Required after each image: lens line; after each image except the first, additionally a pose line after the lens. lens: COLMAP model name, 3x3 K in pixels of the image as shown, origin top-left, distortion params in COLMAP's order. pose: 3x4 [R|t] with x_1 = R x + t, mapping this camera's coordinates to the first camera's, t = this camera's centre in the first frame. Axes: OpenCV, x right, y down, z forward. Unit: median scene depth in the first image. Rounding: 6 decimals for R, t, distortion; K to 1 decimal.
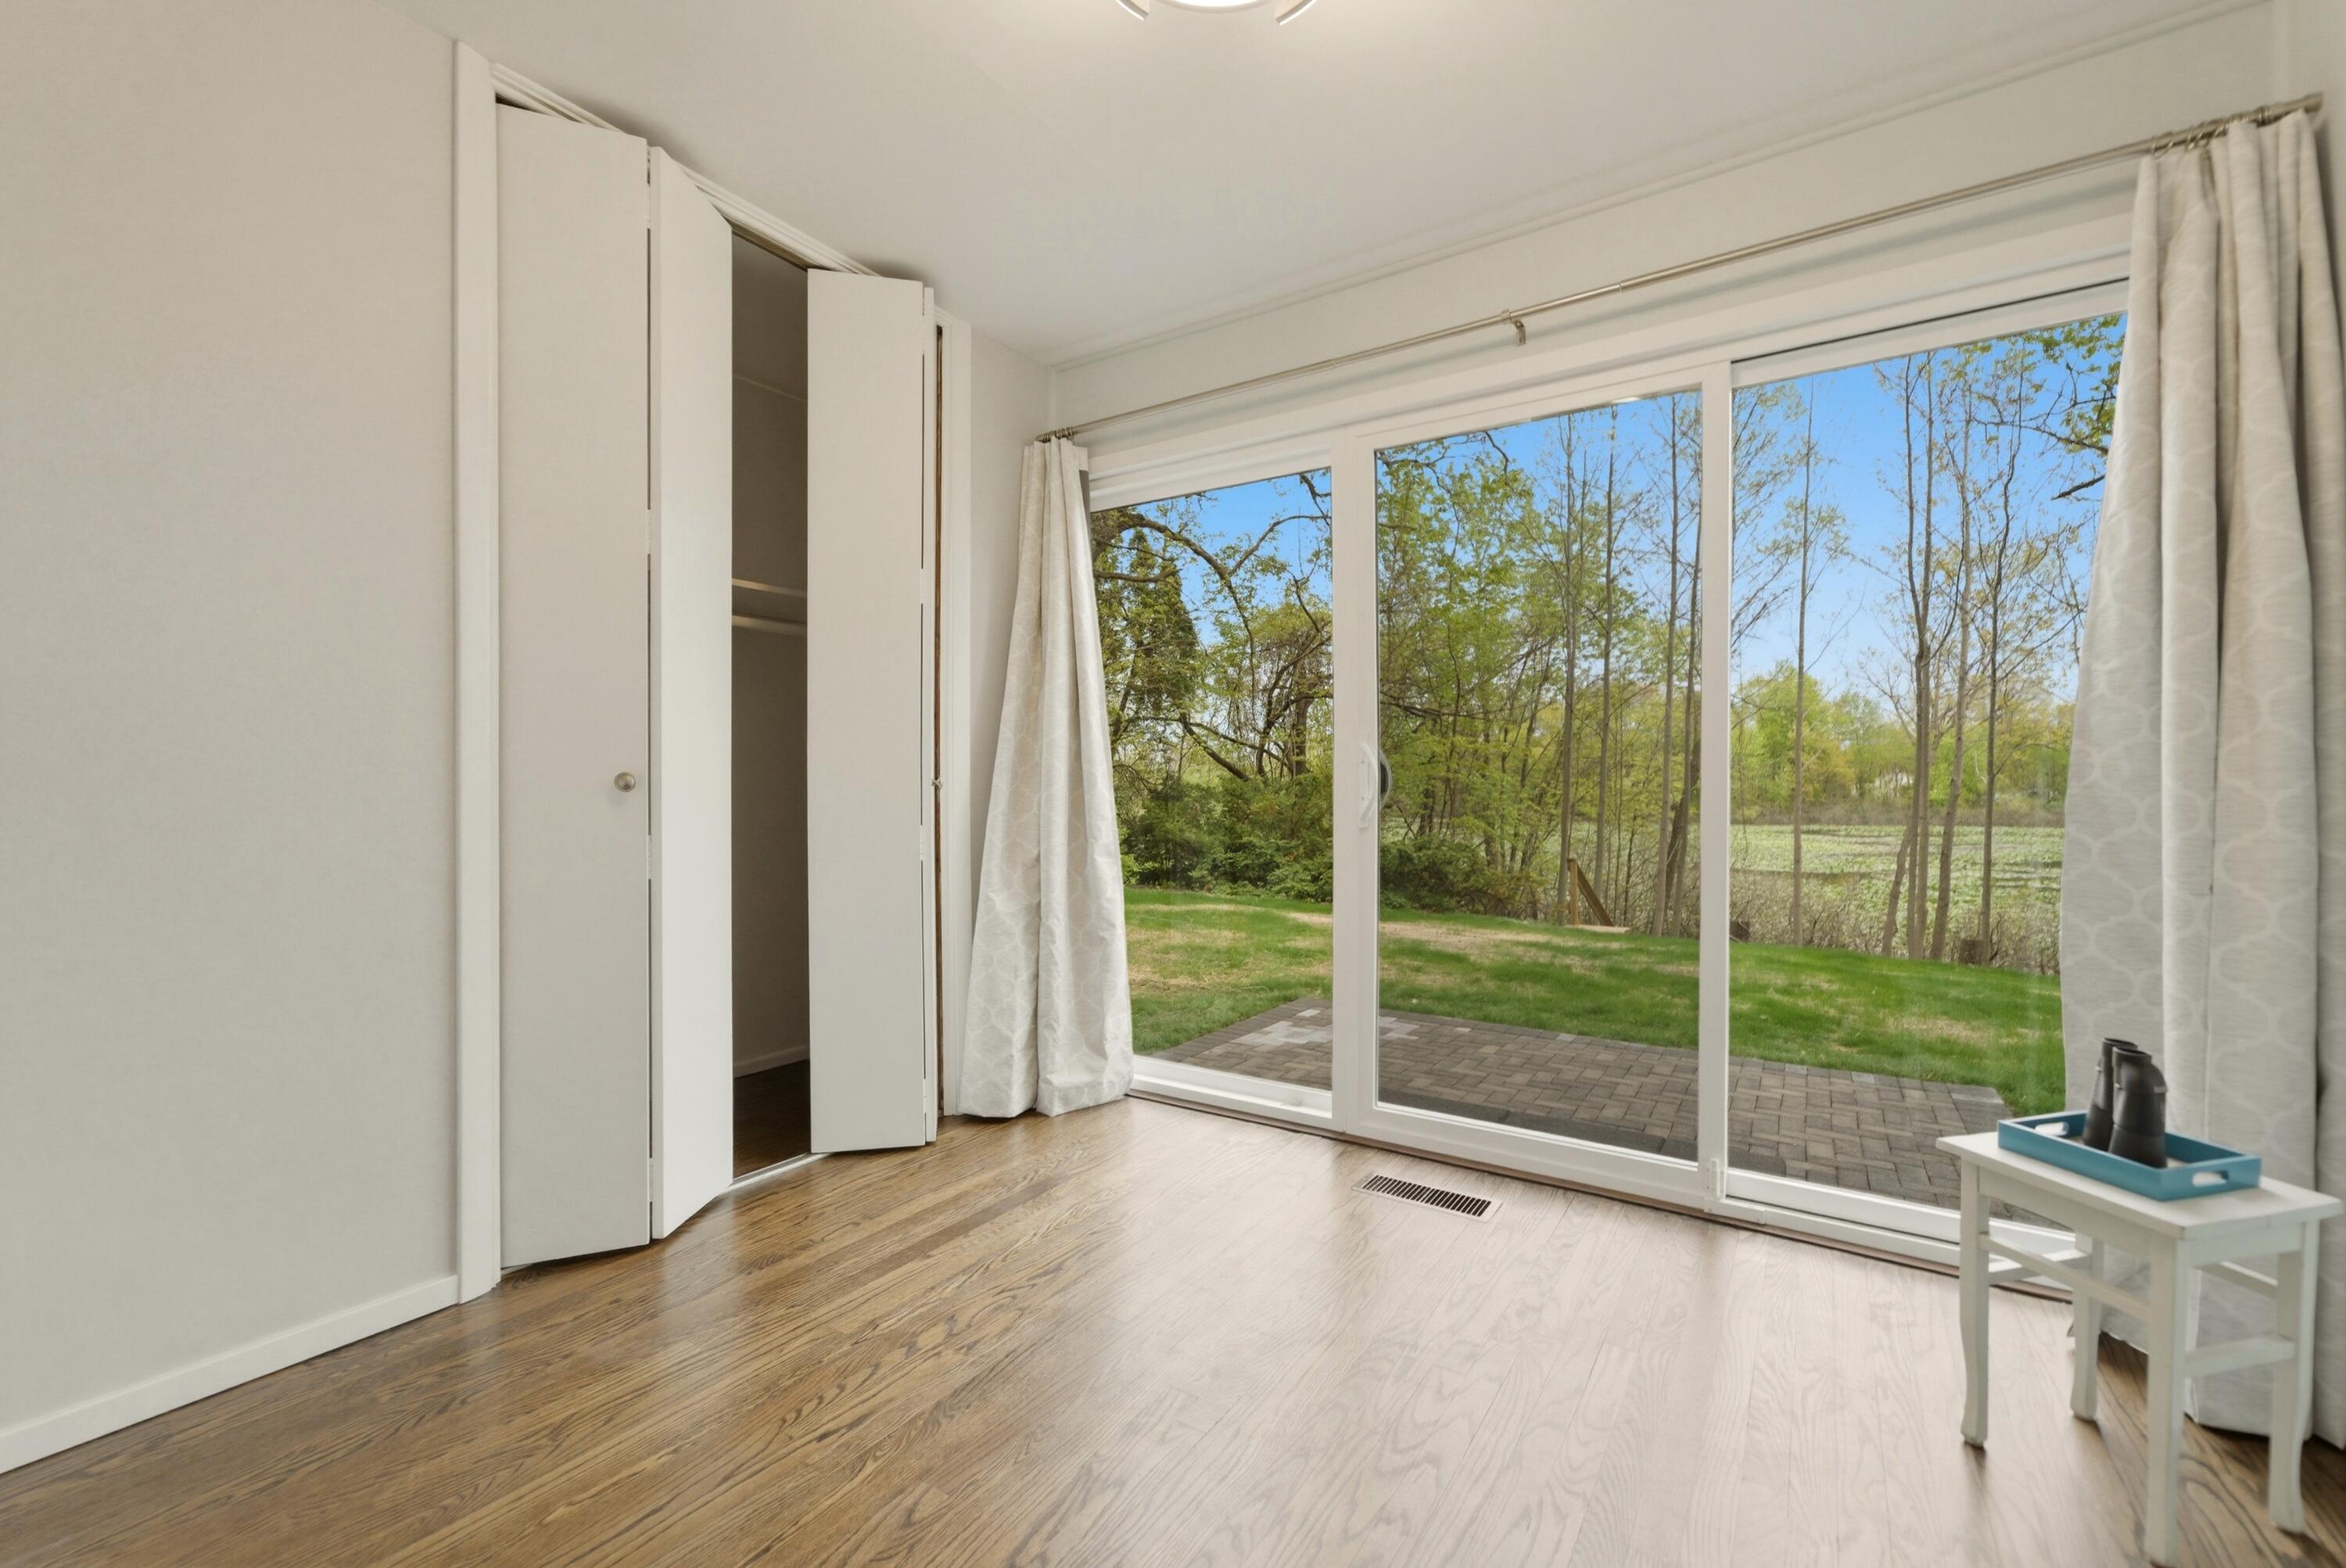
lens RADIAL K [[953.7, 0, 1174.8], [0, 953.7, 788.8], [0, 0, 1]] dist [0.003471, 0.000252]
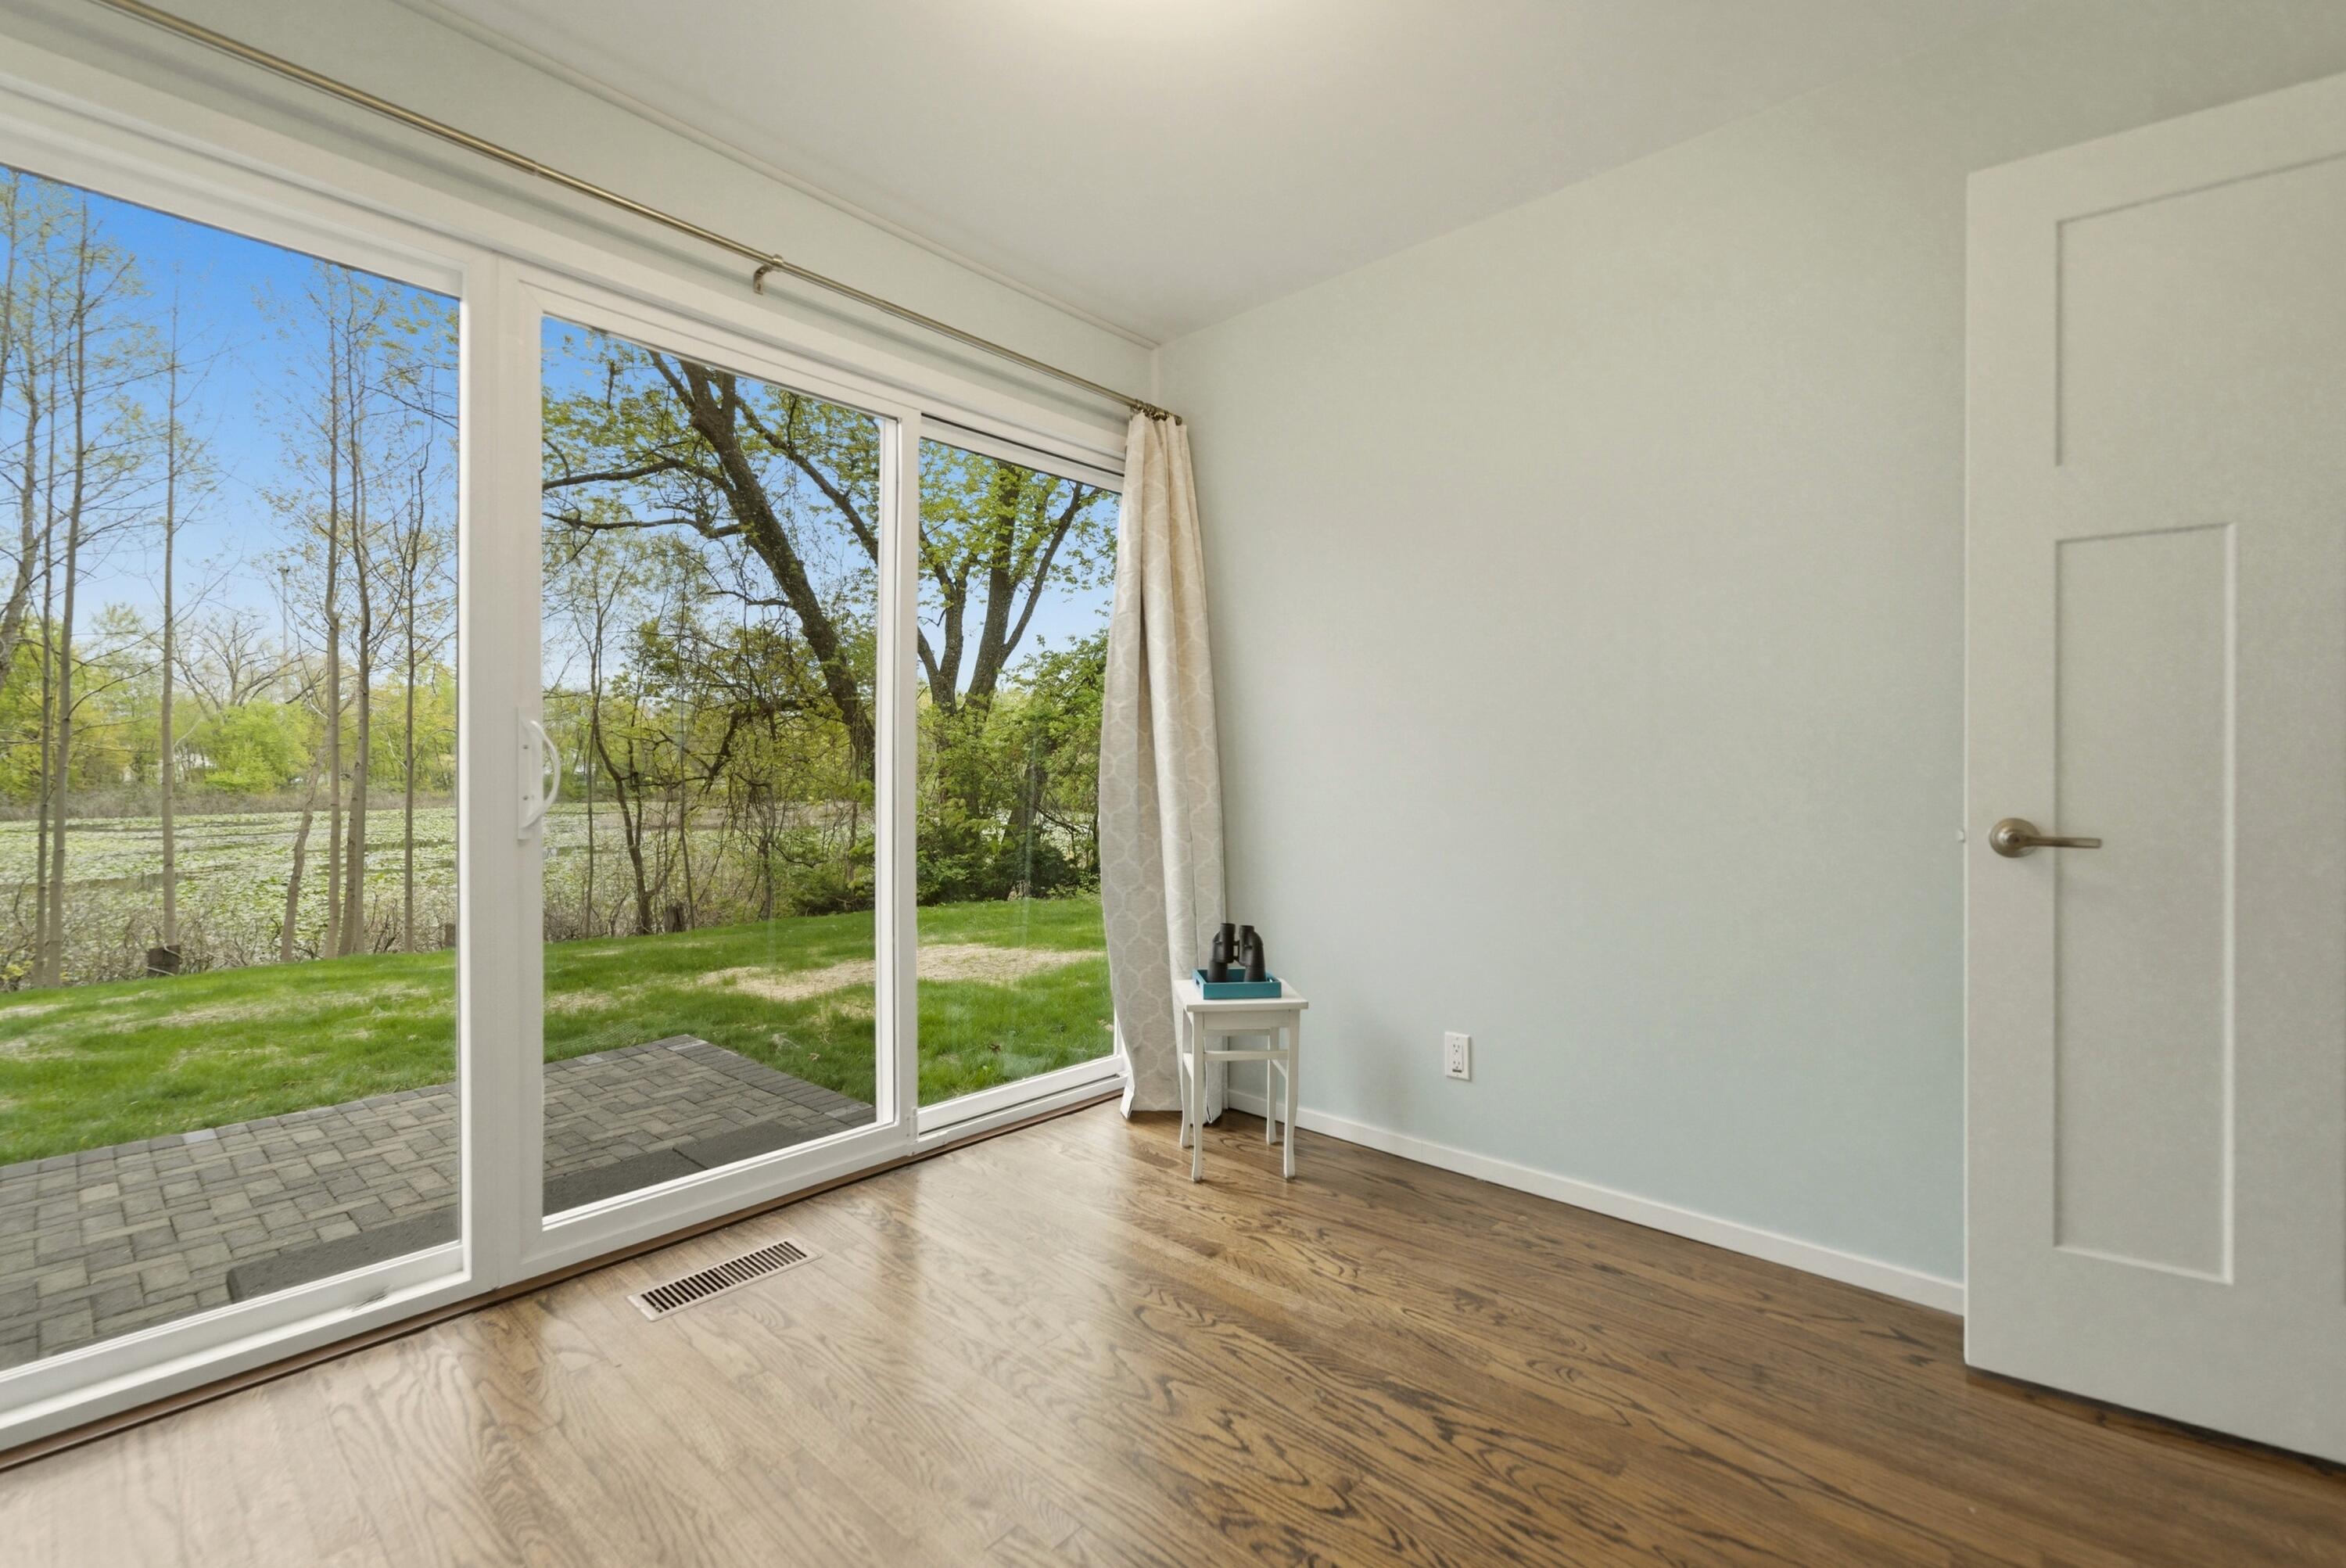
lens RADIAL K [[1013.1, 0, 1172.8], [0, 1013.1, 771.6], [0, 0, 1]] dist [-0.001559, 0.000634]
pose [[0.150480, -0.003011, 0.988608, -0.327410], [0.002732, 0.999993, 0.002630, -0.007626], [-0.988609, 0.002305, 0.150487, 0.290267]]
